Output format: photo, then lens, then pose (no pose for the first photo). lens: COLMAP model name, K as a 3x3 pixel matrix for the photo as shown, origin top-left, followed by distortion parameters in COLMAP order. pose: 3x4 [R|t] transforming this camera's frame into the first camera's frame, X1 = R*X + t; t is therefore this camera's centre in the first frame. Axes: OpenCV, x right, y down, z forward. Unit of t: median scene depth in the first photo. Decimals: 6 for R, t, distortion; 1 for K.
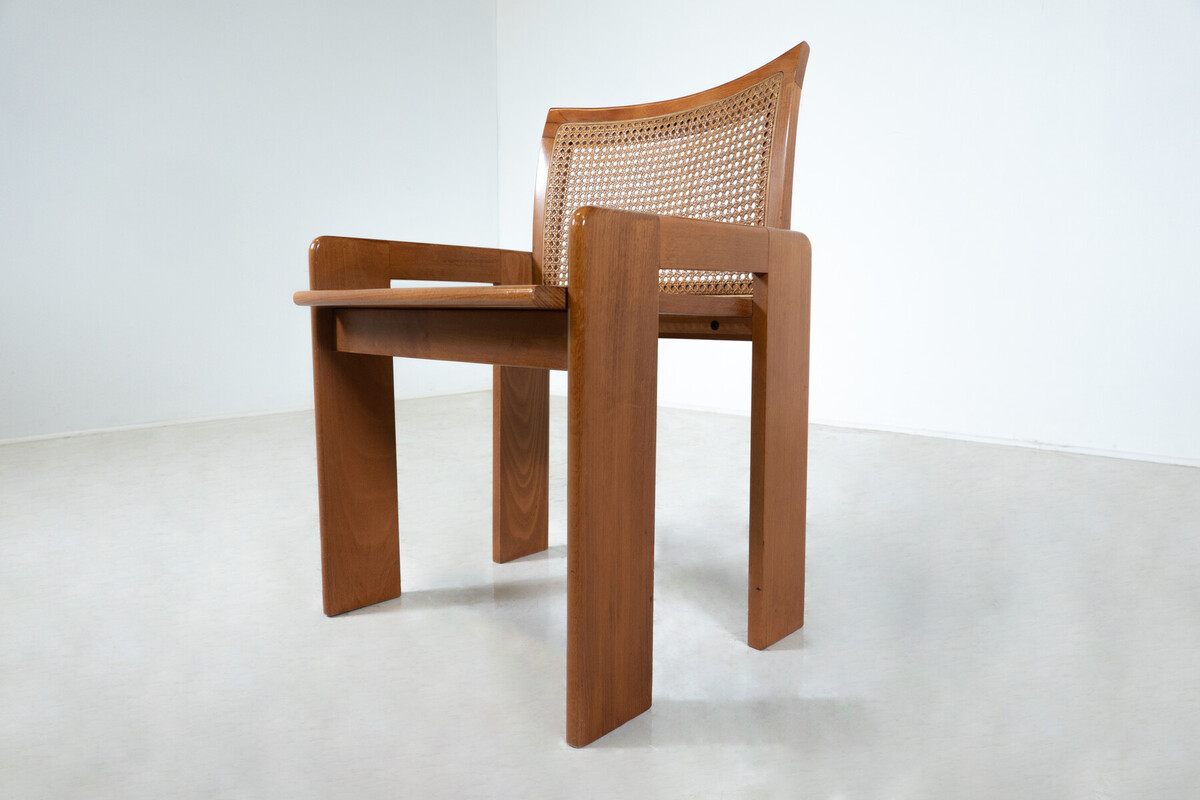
lens RADIAL K [[788.9, 0, 600.0], [0, 788.9, 394.6], [0, 0, 1]] dist [0.002254, 0.004132]
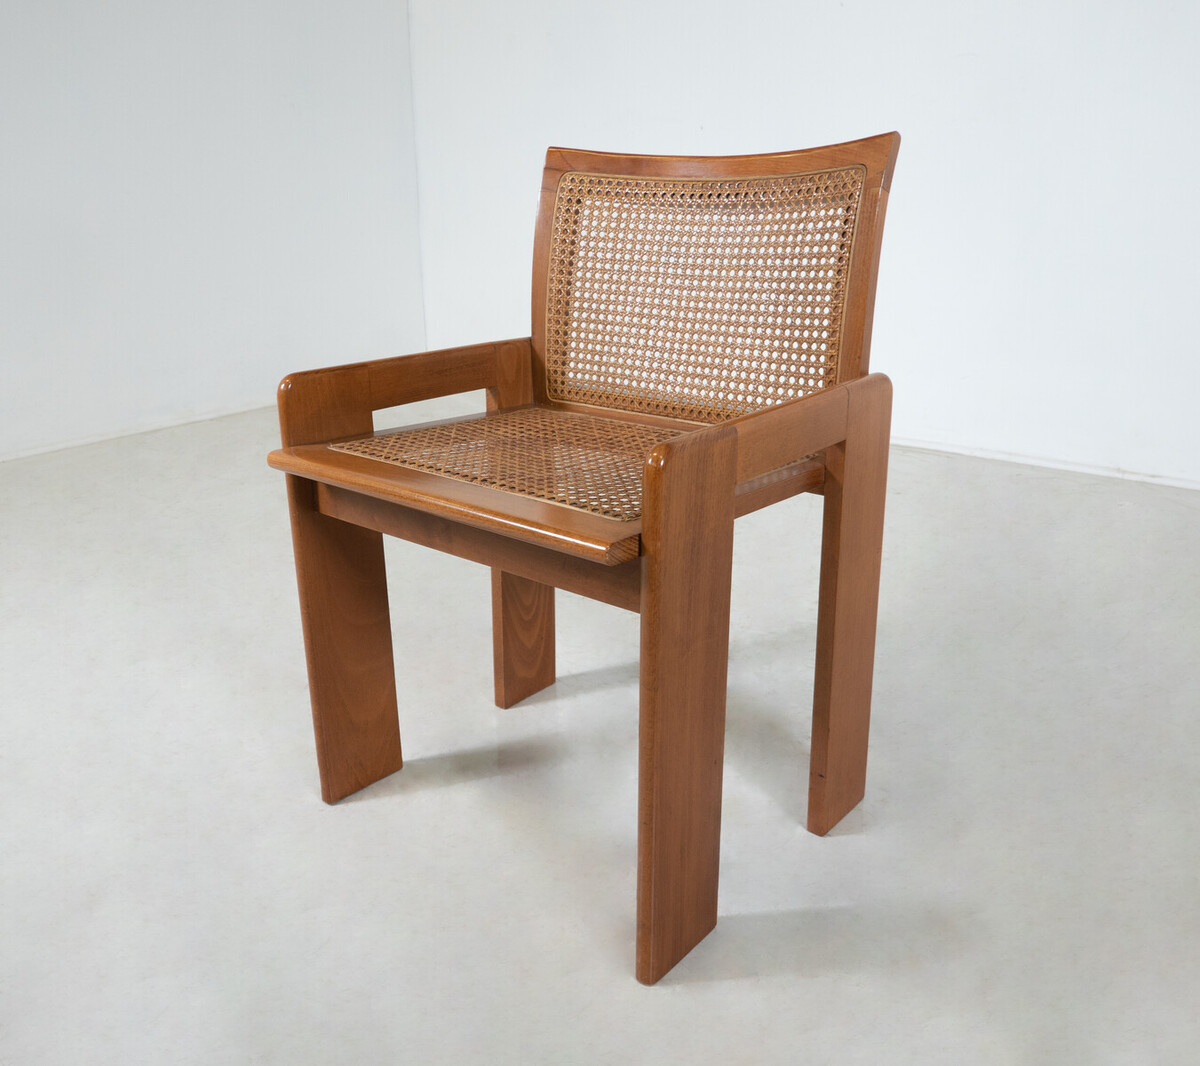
lens RADIAL K [[1054.4, 0, 584.6], [0, 1054.4, 526.0], [0, 0, 1]] dist [-0.006934, 0.028128]
pose [[0.998457, -0.030663, 0.046289, -0.102044], [0.020368, 0.977829, 0.208411, -0.253396], [-0.051654, -0.207147, 0.976945, -0.092648]]
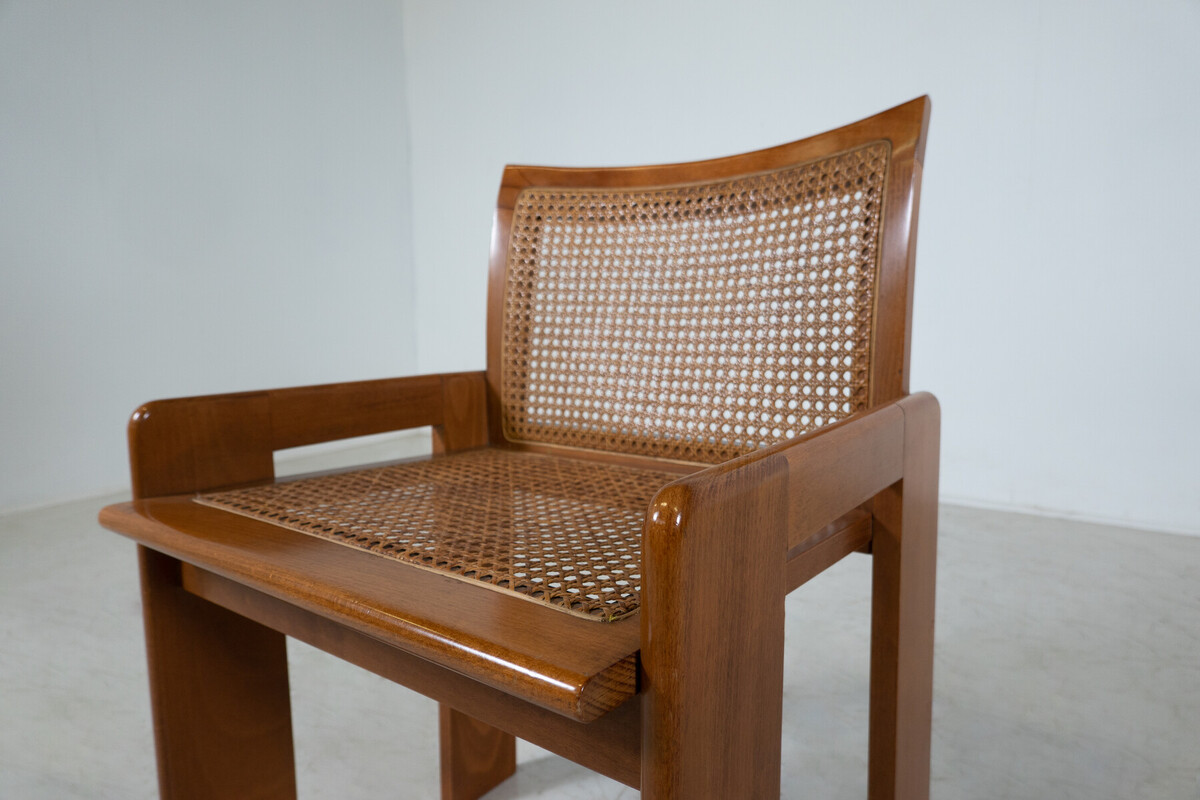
lens RADIAL K [[788.9, 0, 599.9], [0, 788.9, 397.1], [0, 0, 1]] dist [0.002254, 0.004132]
pose [[0.993718, -0.029222, 0.108029, -0.072425], [0.027914, 0.999518, 0.013601, -0.192629], [-0.108375, -0.010500, 0.994055, 0.343511]]
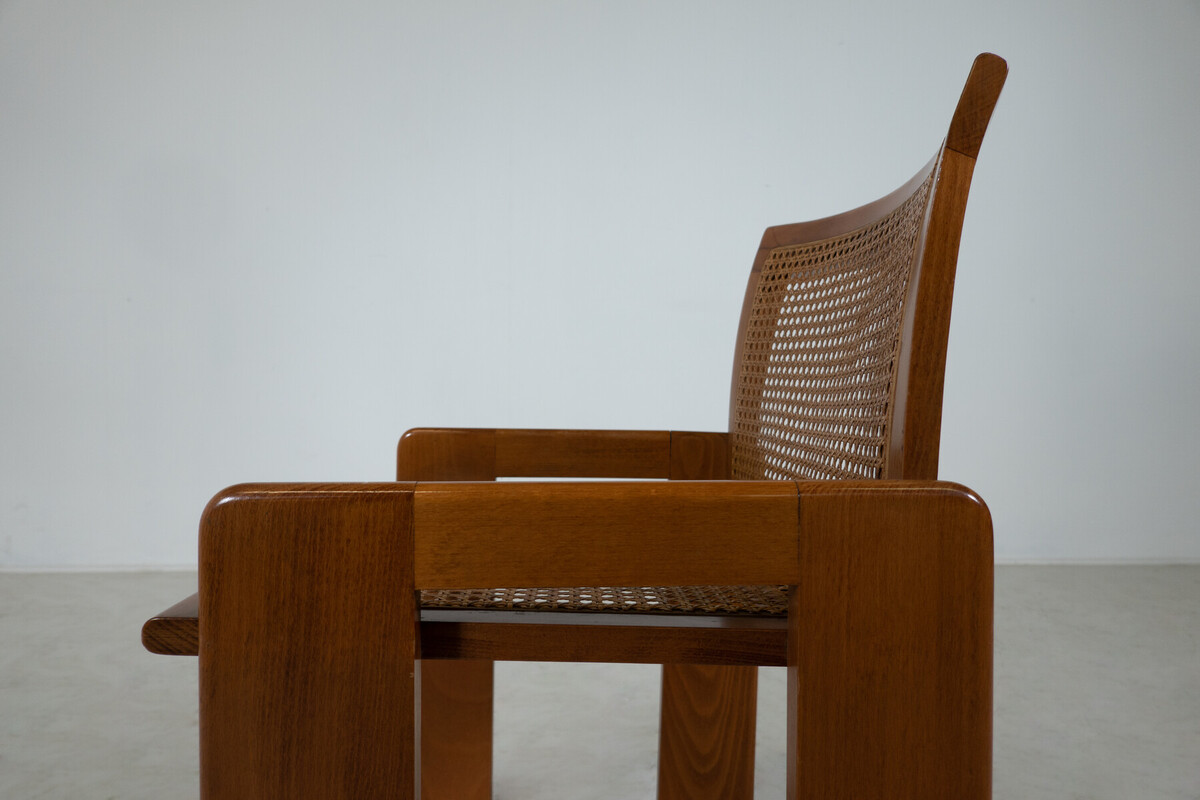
lens RADIAL K [[788.9, 0, 604.0], [0, 788.9, 399.8], [0, 0, 1]] dist [0.002254, 0.004132]
pose [[0.728564, 0.017561, -0.684752, 0.362961], [-0.083724, 0.994459, -0.063577, -0.183708], [0.679841, 0.103650, 0.725998, 0.489052]]
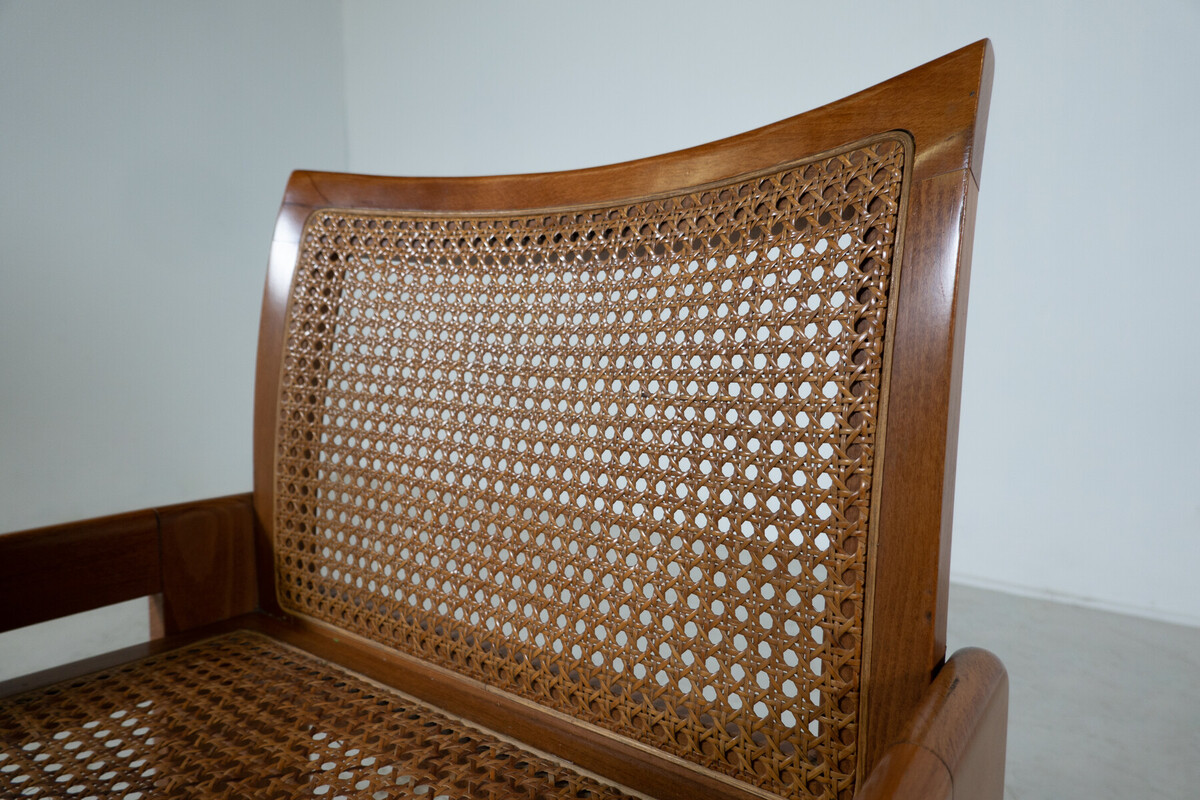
lens RADIAL K [[788.9, 0, 600.4], [0, 788.9, 399.4], [0, 0, 1]] dist [0.002254, 0.004132]
pose [[0.991422, -0.011638, 0.130180, 0.057729], [0.011893, 0.999929, -0.001184, -0.271453], [-0.130157, 0.002722, 0.991490, 0.629739]]
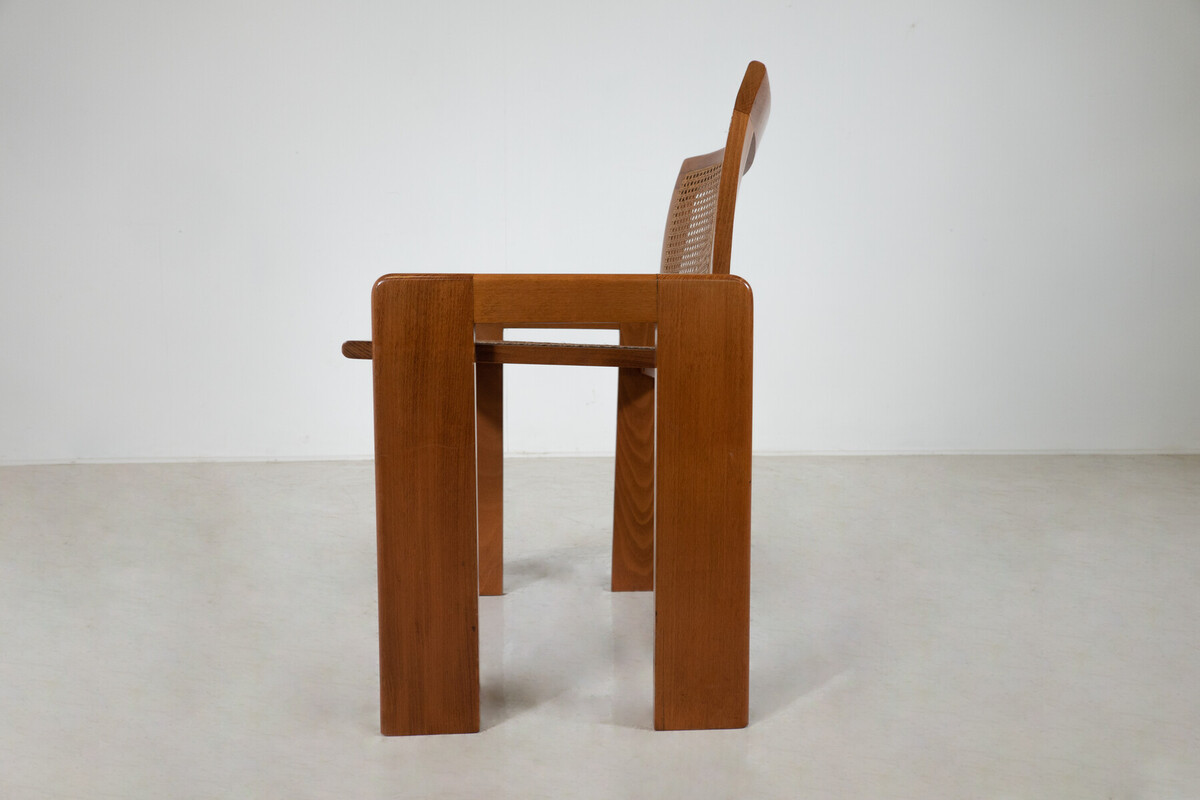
lens RADIAL K [[788.9, 0, 601.6], [0, 788.9, 394.0], [0, 0, 1]] dist [0.002254, 0.004132]
pose [[0.733594, 0.050822, -0.677686, 0.666504], [-0.078565, 0.996856, -0.010290, -0.045905], [0.675032, 0.060791, 0.735280, 0.226585]]
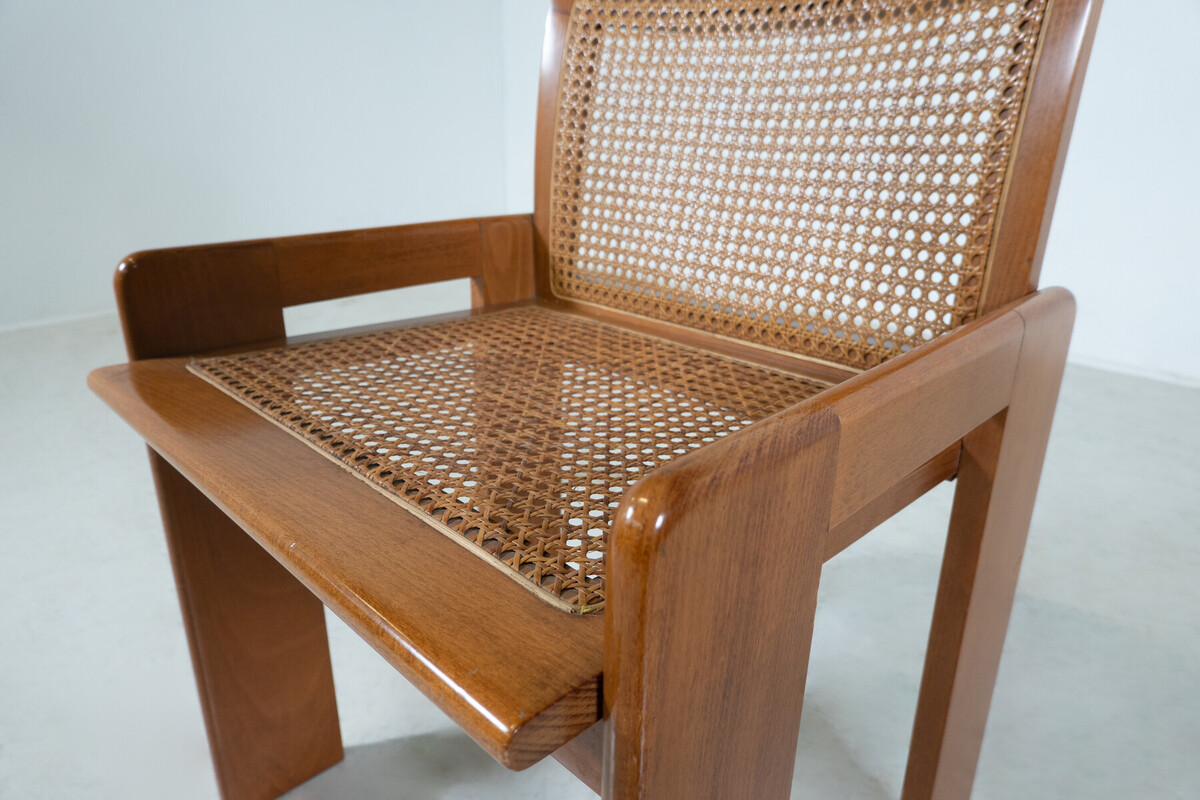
lens RADIAL K [[788.9, 0, 599.3], [0, 788.9, 397.7], [0, 0, 1]] dist [0.002254, 0.004132]
pose [[0.999684, 0.015986, -0.019383, -0.024234], [-0.010678, 0.968659, 0.248164, -0.229204], [0.022742, -0.247879, 0.968524, 0.437037]]
